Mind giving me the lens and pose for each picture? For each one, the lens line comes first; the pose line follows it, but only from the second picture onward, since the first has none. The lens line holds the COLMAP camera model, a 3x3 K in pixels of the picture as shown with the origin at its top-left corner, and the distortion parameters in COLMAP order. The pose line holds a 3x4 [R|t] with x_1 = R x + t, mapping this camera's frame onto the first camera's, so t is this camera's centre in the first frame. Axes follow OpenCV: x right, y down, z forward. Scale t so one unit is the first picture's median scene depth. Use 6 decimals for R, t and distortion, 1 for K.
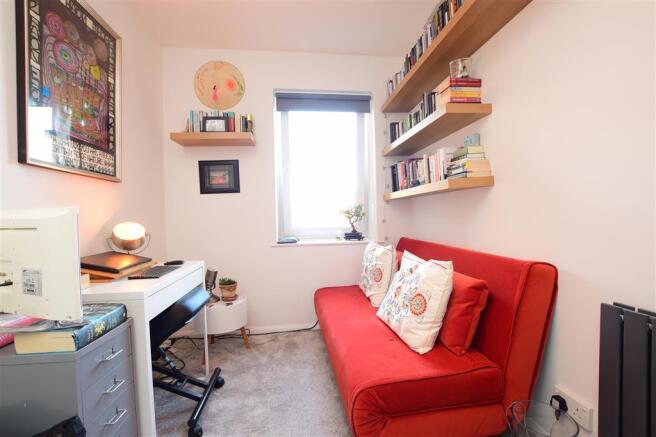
lens RADIAL K [[293.6, 0, 328.0], [0, 293.6, 222.7], [0, 0, 1]] dist [-0.039222, 0.008344]
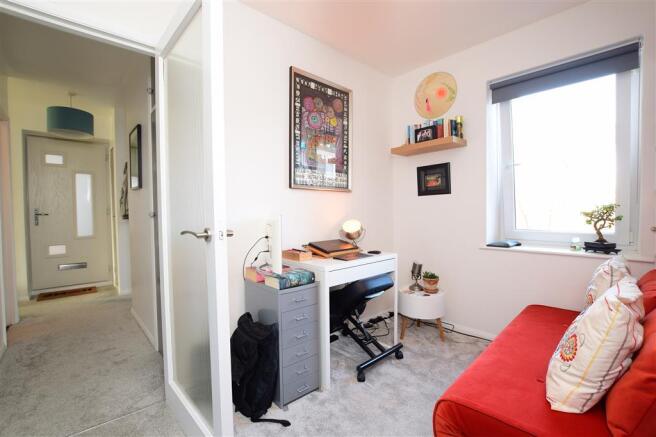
lens RADIAL K [[293.6, 0, 328.0], [0, 293.6, 222.7], [0, 0, 1]] dist [-0.039222, 0.008344]
pose [[0.578245, 0.047536, -0.814477, 0.348867], [-0.023831, 0.998859, 0.041378, -0.037328], [0.815515, -0.004517, 0.578718, 0.045559]]
